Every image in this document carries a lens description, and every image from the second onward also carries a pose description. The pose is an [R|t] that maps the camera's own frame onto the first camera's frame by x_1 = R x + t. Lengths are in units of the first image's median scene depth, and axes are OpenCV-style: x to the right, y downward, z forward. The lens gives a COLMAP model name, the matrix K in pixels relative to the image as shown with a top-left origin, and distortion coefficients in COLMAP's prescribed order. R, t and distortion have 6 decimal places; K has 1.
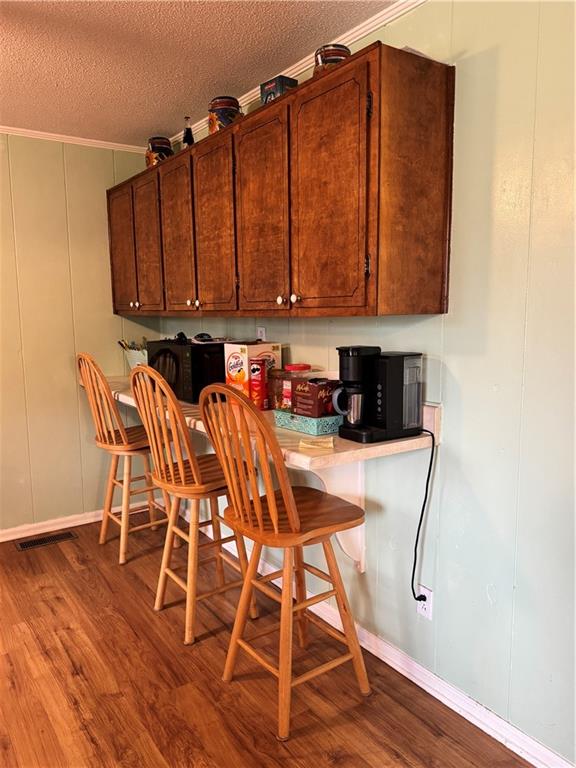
lens RADIAL K [[555.7, 0, 288.0], [0, 555.7, 384.0], [0, 0, 1]] dist [0.006695, 0.000685]
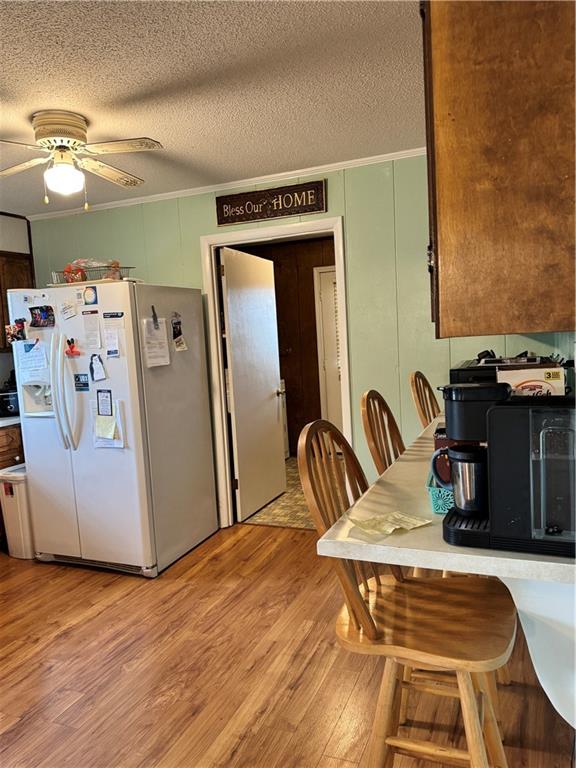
lens RADIAL K [[563.8, 0, 288.0], [0, 563.8, 384.0], [0, 0, 1]] dist [-0.002155, -0.001965]
pose [[0.554849, 0.049476, -0.830479, 0.532505], [-0.057487, 0.998124, 0.021056, -0.070132], [0.829963, 0.036059, 0.556653, 0.471372]]
